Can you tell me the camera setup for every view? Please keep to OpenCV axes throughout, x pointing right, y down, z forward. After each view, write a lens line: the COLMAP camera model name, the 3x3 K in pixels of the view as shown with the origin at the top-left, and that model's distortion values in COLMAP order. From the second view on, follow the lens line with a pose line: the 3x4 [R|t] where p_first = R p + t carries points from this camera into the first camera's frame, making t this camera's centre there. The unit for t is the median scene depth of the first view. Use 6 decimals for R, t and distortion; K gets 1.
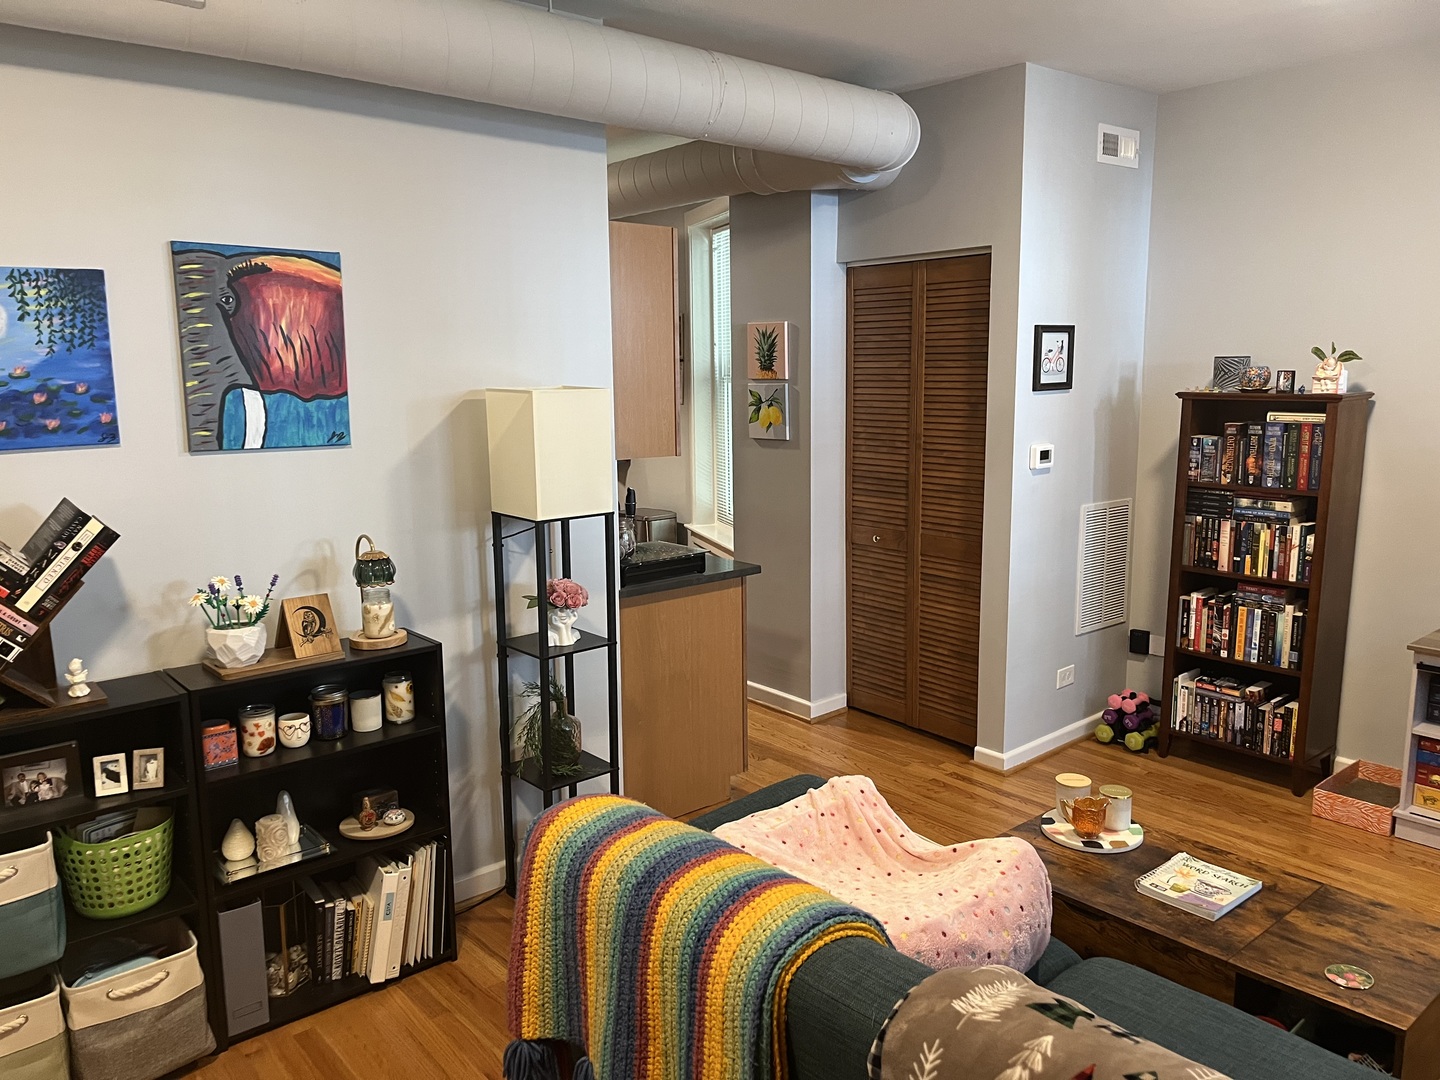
lens RADIAL K [[1079.9, 0, 721.5], [0, 1079.9, 539.7], [0, 0, 1]] dist [0.043368, -0.075326]
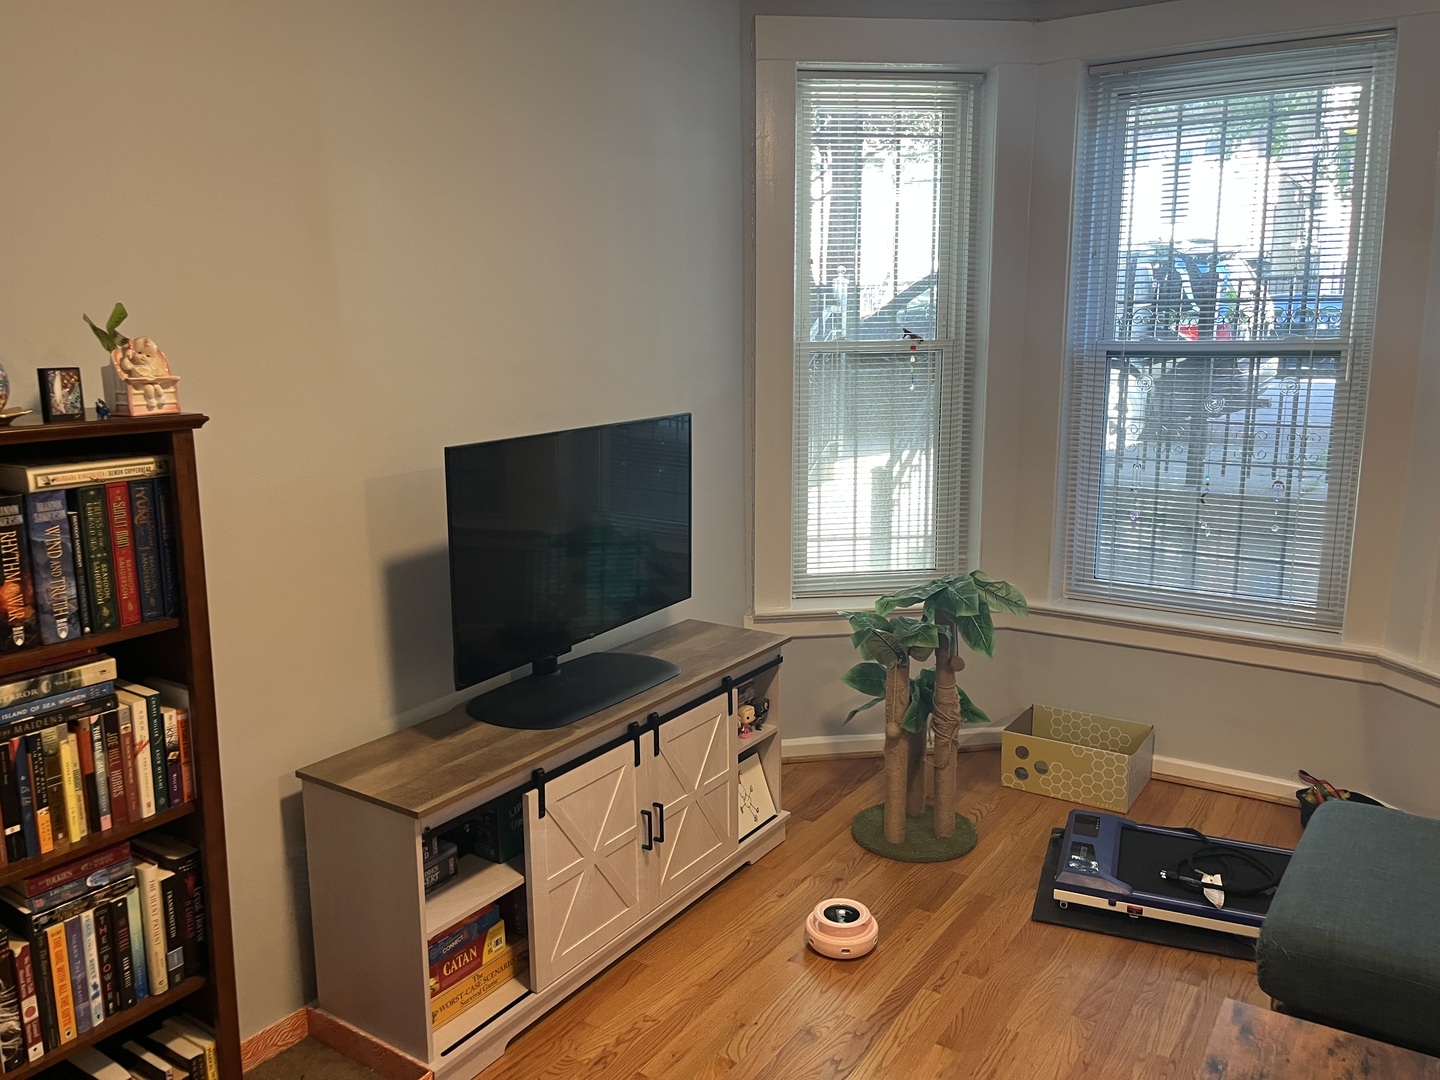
lens RADIAL K [[1079.9, 0, 716.1], [0, 1079.9, 536.4], [0, 0, 1]] dist [0.043368, -0.075326]
pose [[-0.263517, -0.160030, 0.951288, 0.033734], [0.174805, 0.961896, 0.210237, -0.132612], [-0.948684, 0.221691, -0.225502, 0.840391]]
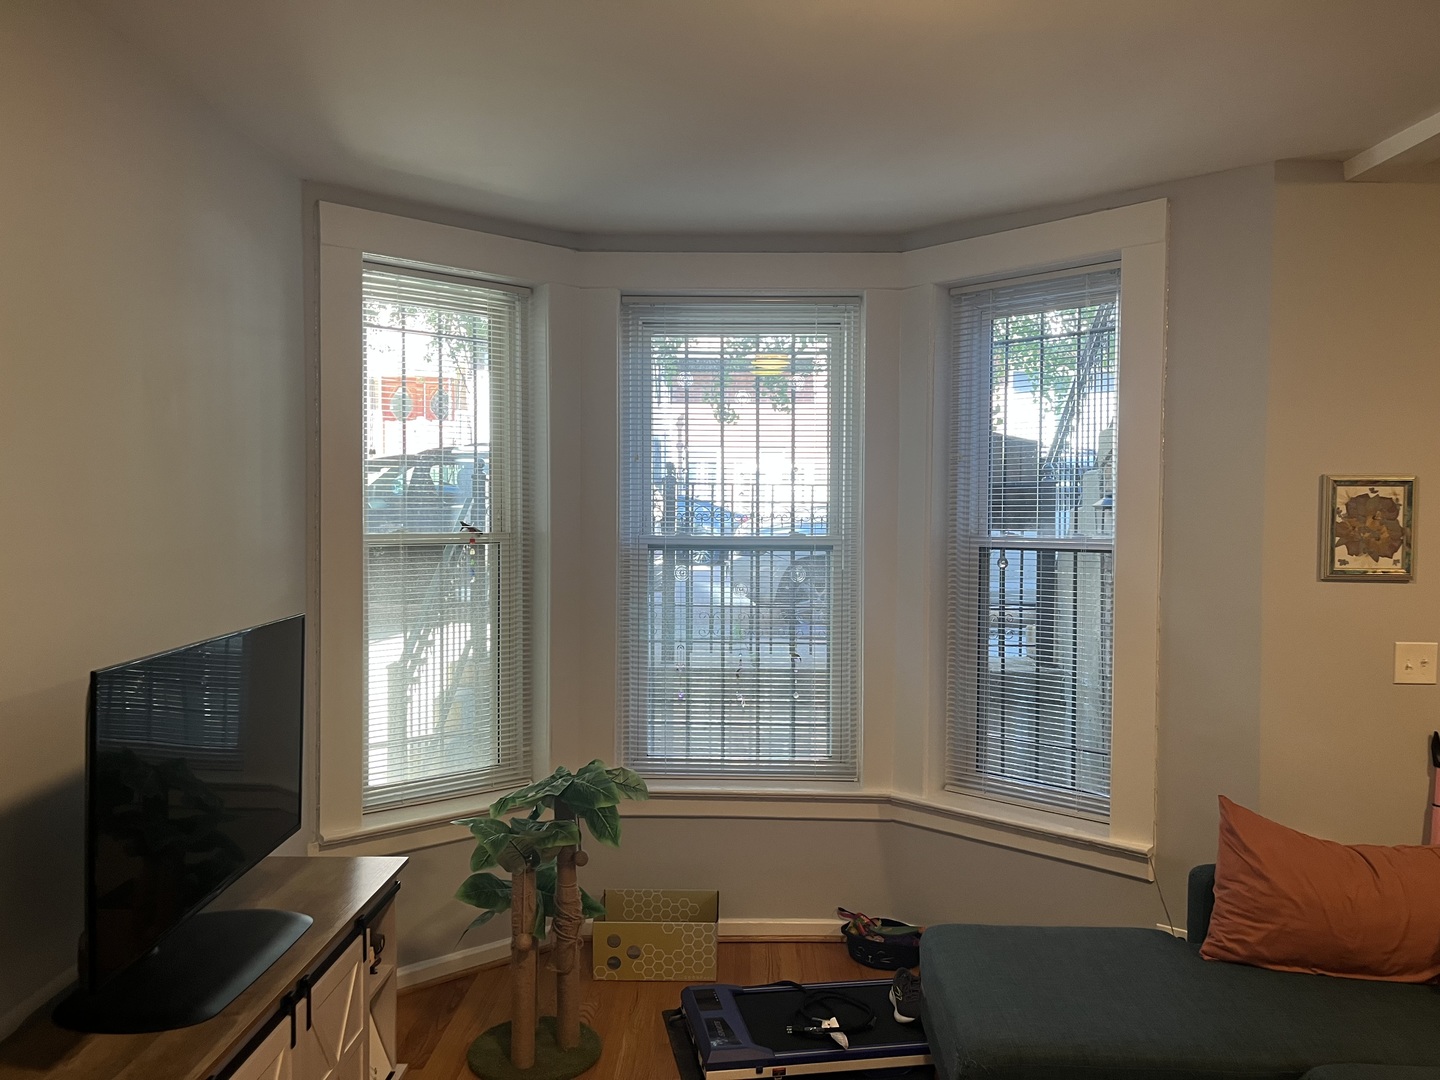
lens RADIAL K [[1079.9, 0, 715.2], [0, 1079.9, 544.8], [0, 0, 1]] dist [0.043368, -0.075326]
pose [[-0.748521, -0.003117, 0.663104, 0.144749], [0.118006, 0.983401, 0.137830, -0.166401], [-0.652527, 0.181419, -0.735728, 0.996428]]
